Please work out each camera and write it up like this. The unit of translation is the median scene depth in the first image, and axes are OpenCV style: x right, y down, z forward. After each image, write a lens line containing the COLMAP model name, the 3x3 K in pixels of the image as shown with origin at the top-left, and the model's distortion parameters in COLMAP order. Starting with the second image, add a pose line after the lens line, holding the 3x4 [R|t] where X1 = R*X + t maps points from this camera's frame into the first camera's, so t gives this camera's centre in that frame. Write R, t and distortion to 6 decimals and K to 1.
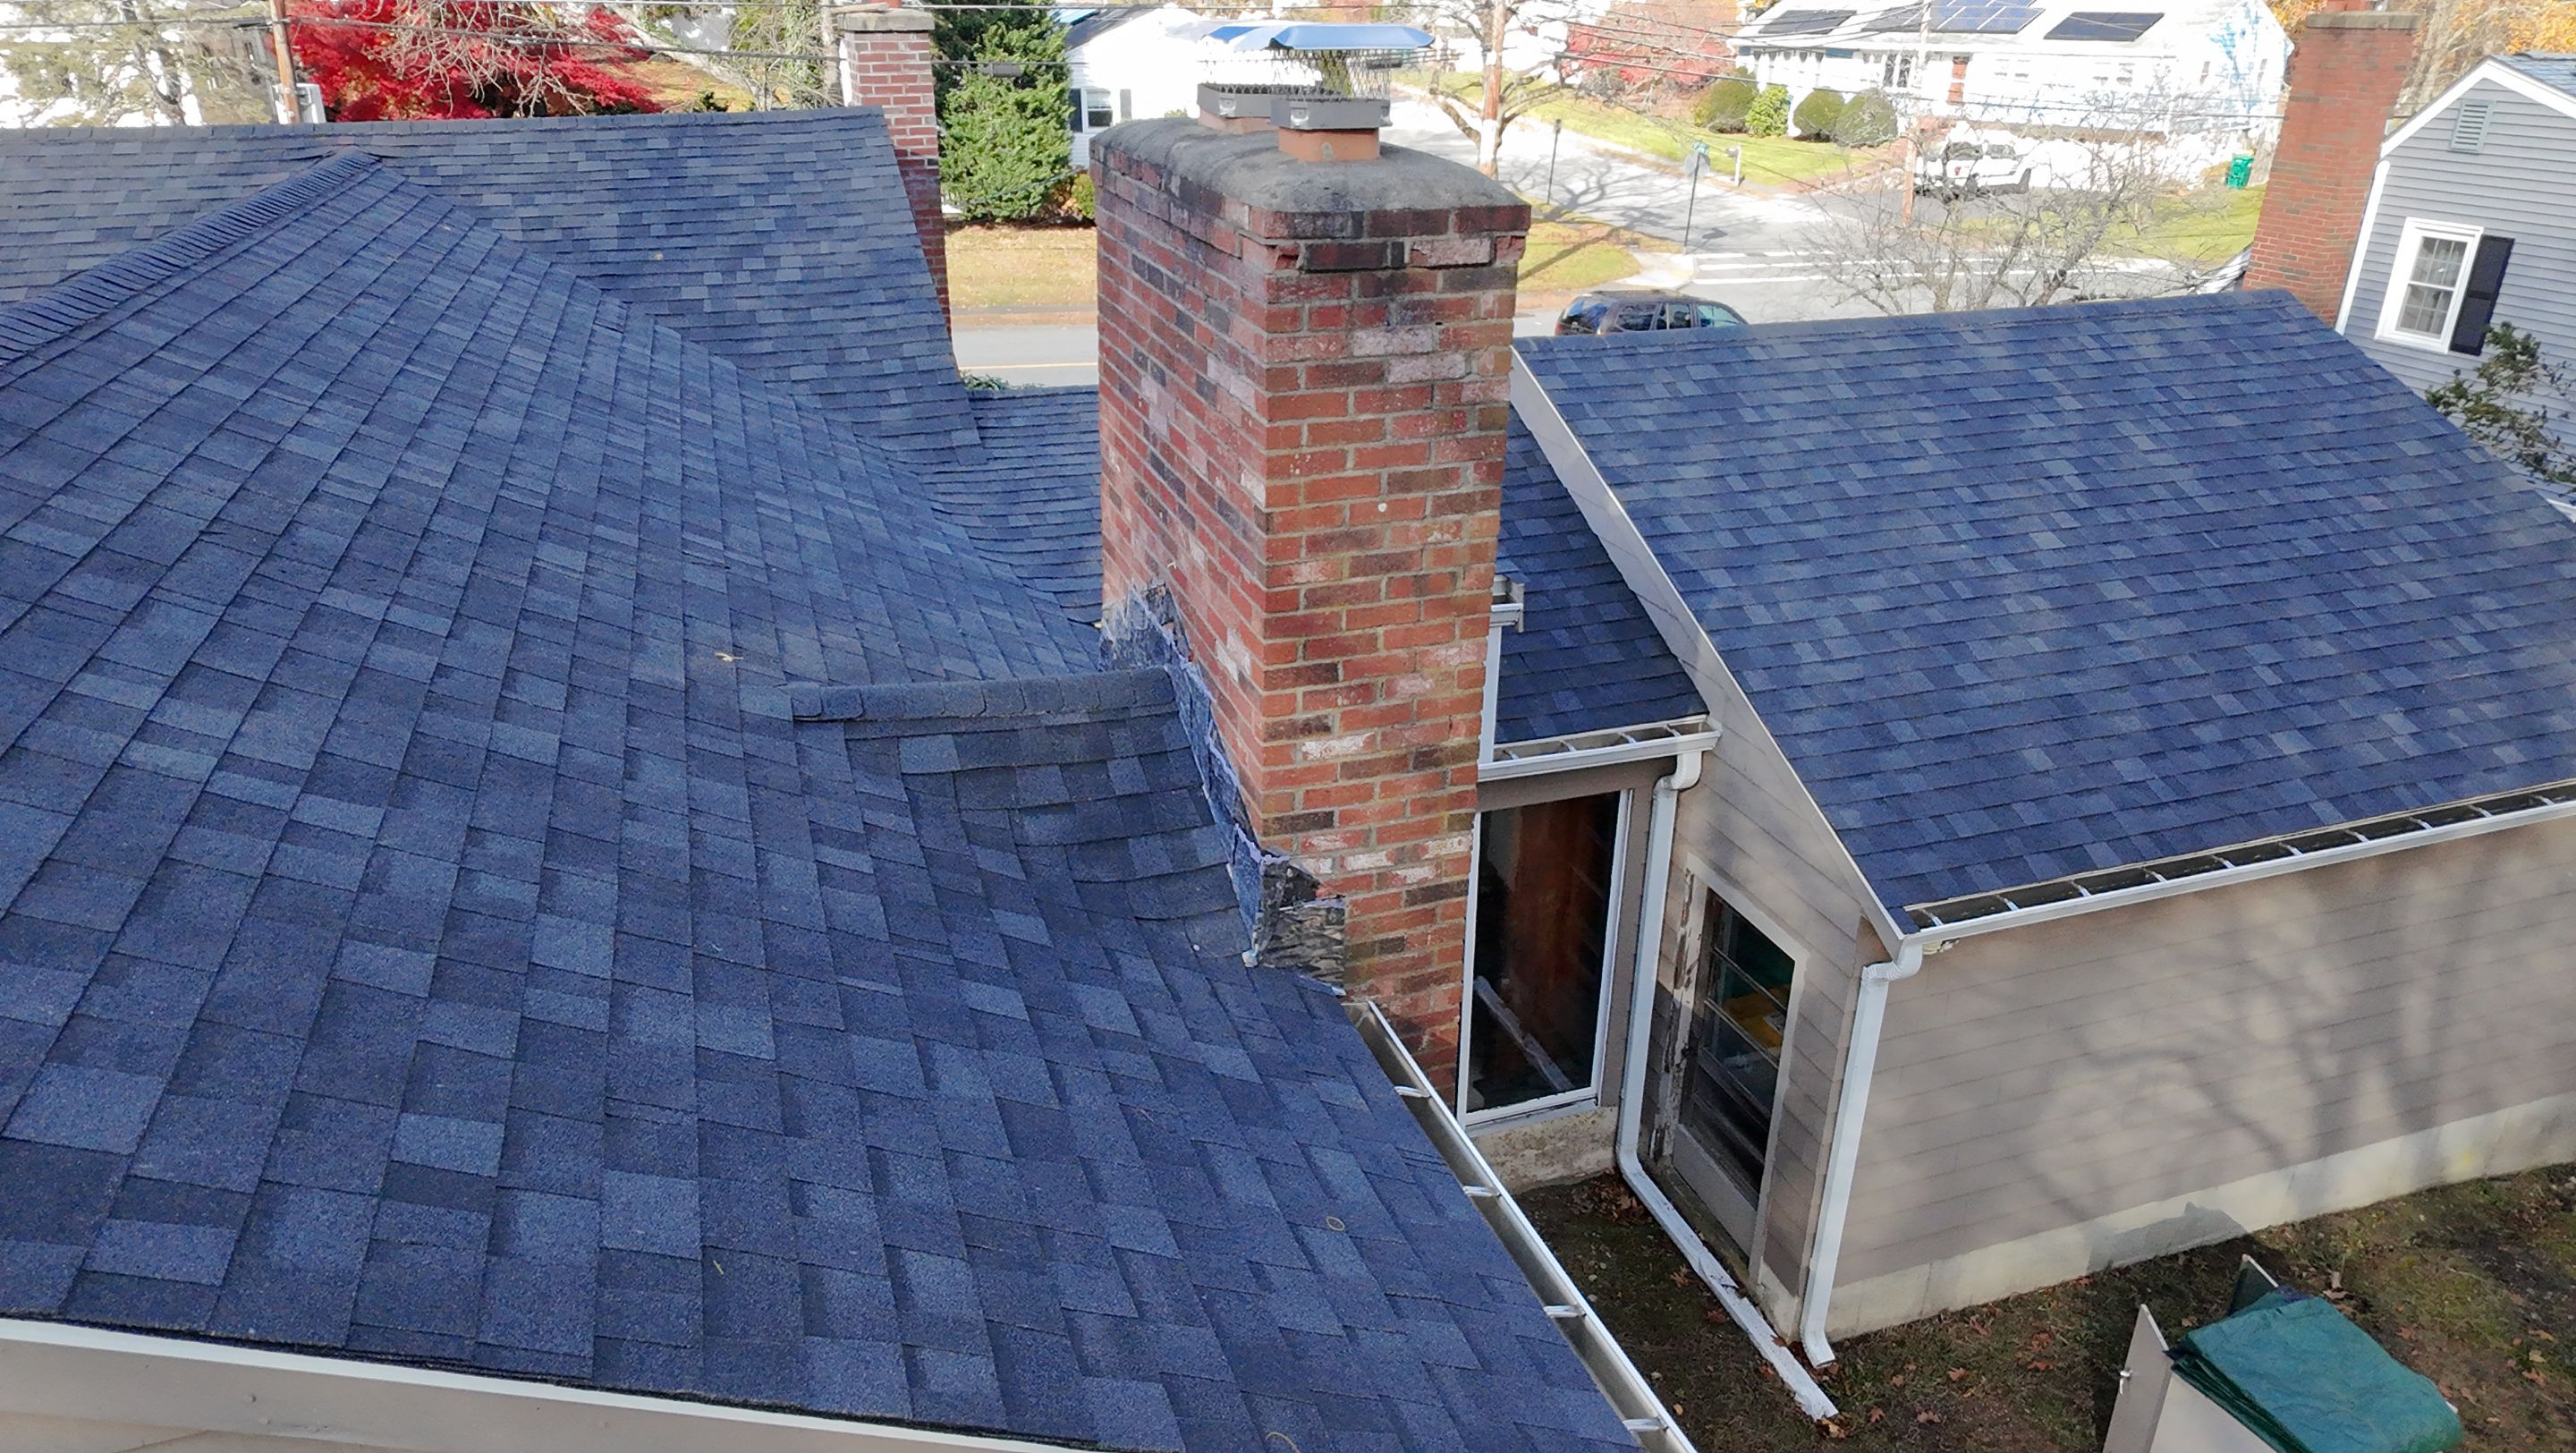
lens RADIAL K [[1636.8, 0, 1281.1], [0, 1636.8, 722.4], [0, 0, 1]] dist [0.005860, -0.004417]
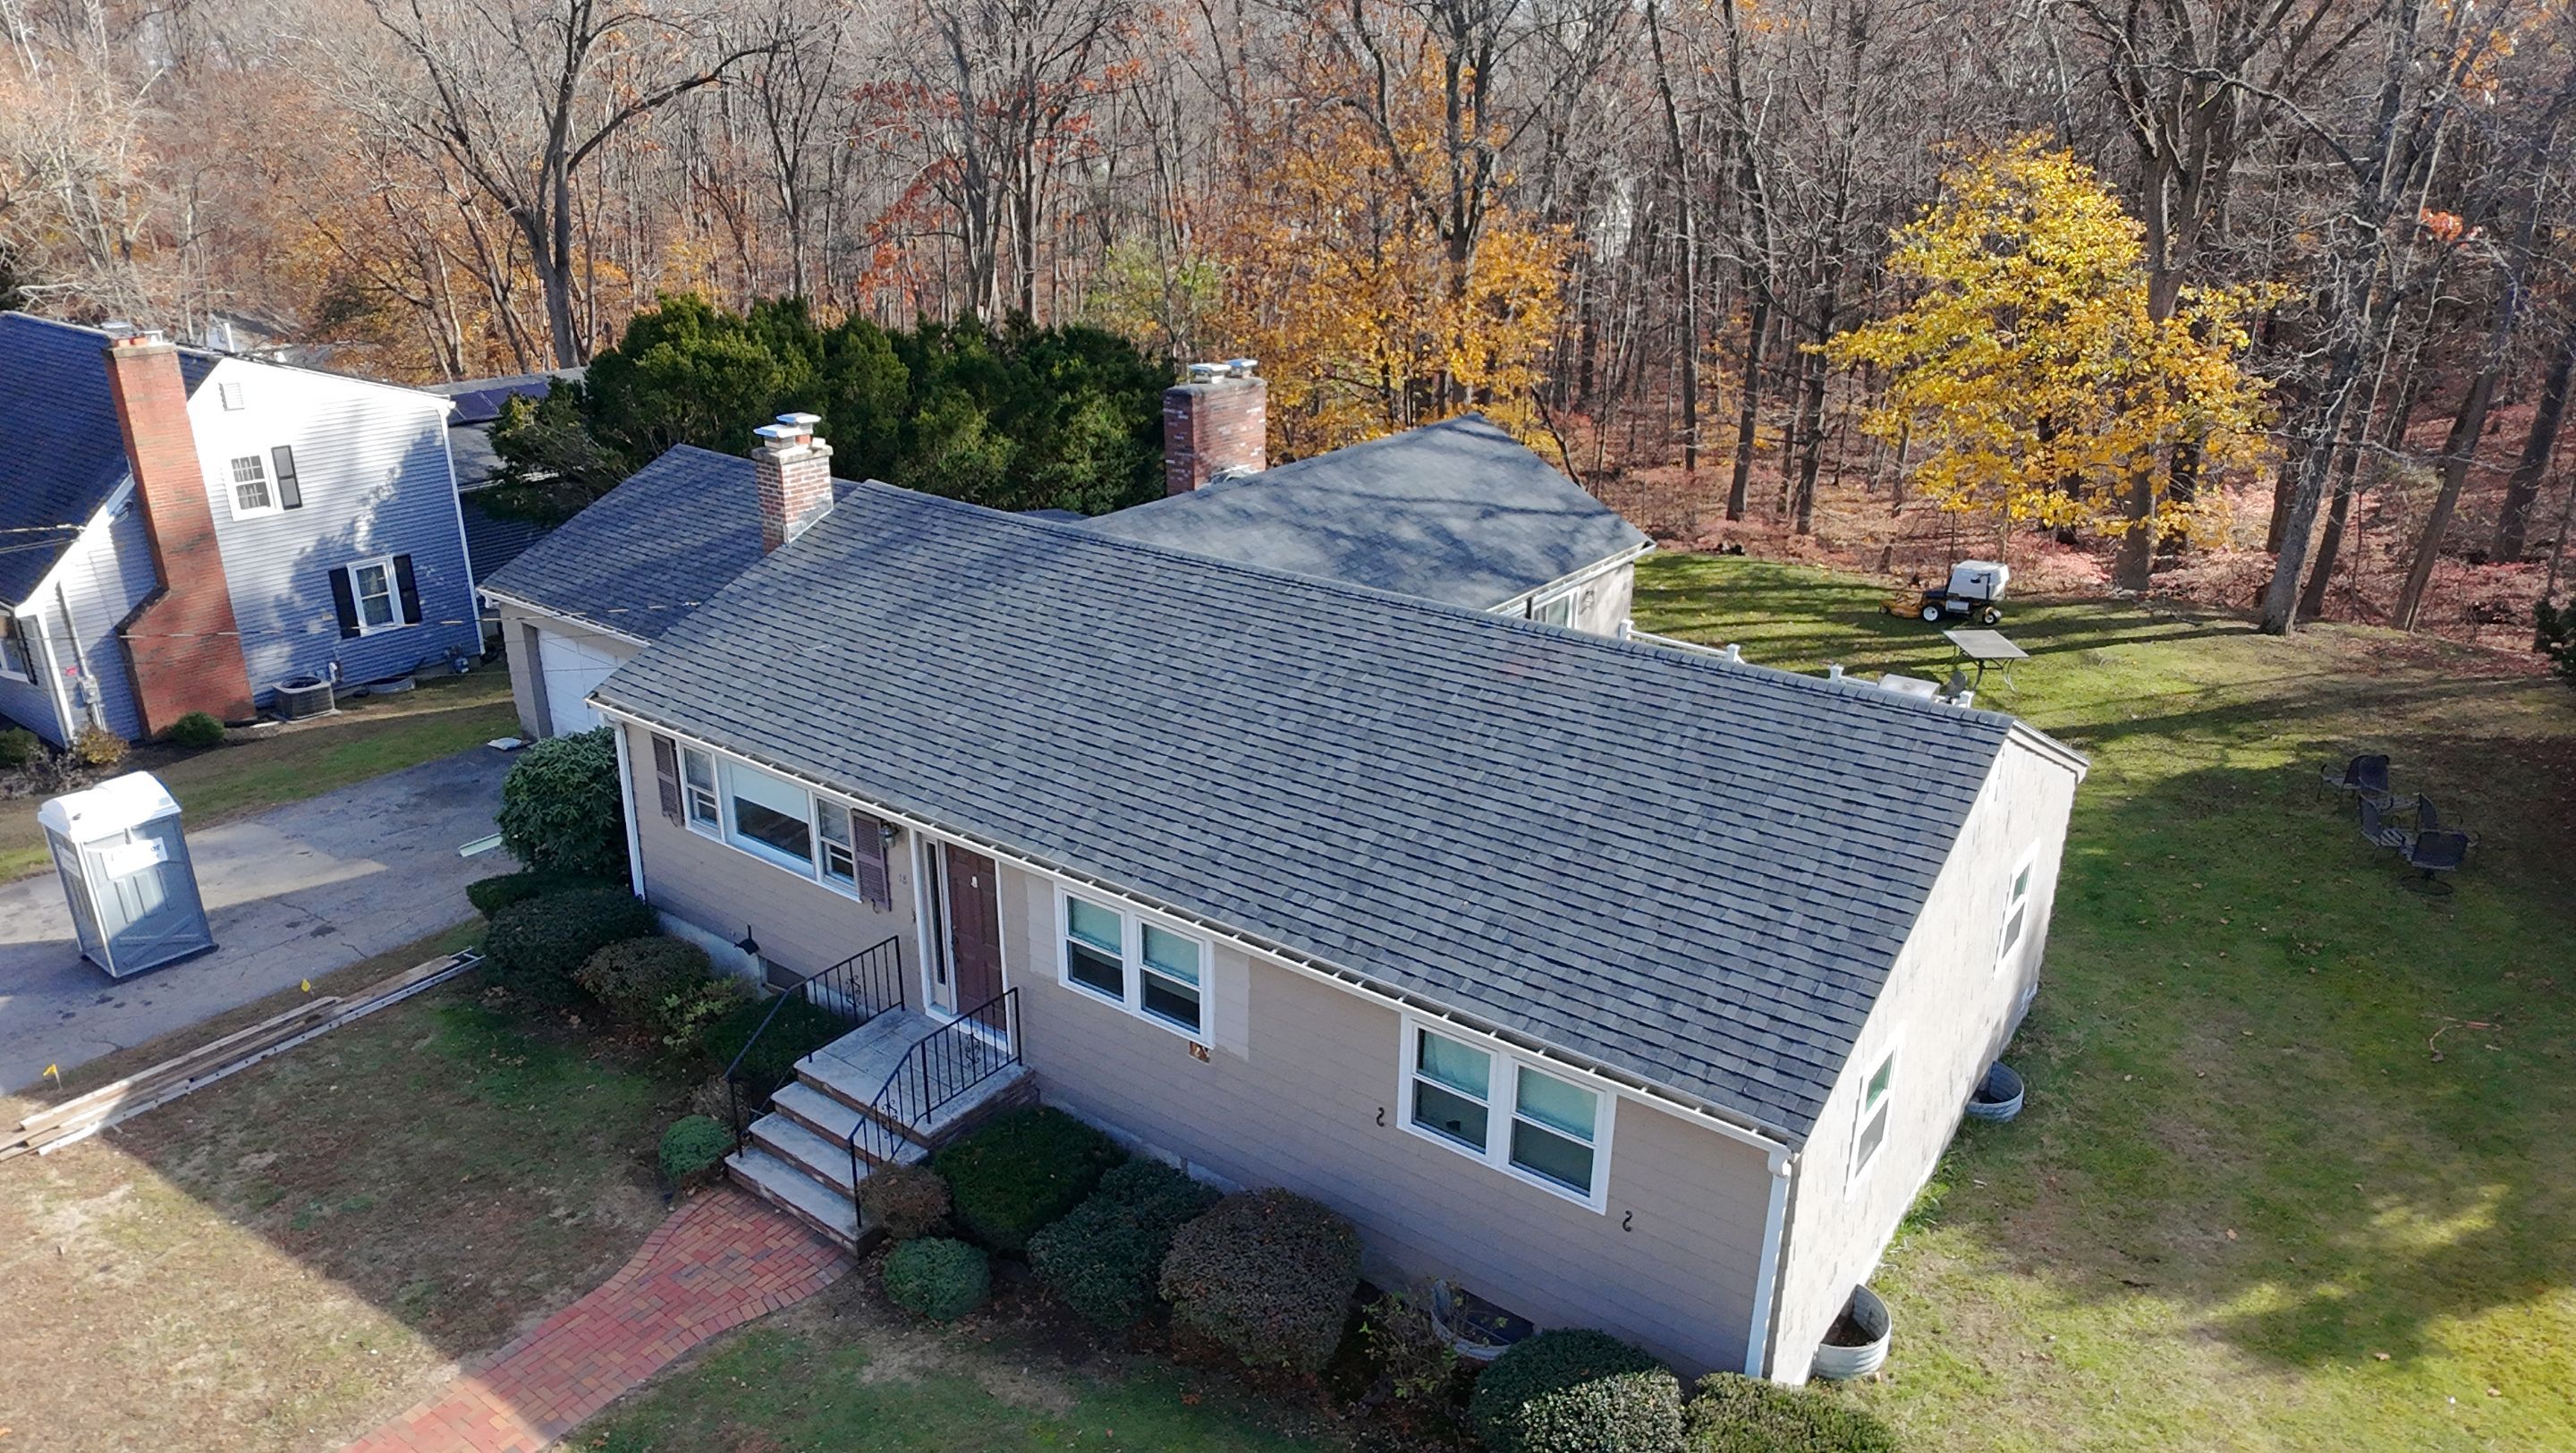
lens RADIAL K [[1636.8, 0, 1285.9], [0, 1636.8, 715.7], [0, 0, 1]] dist [0.005860, -0.004417]
pose [[-0.563387, -0.300014, 0.769796, -2.857118], [0.324713, 0.776355, 0.540217, -1.425551], [-0.759708, 0.554314, -0.339970, 1.952298]]
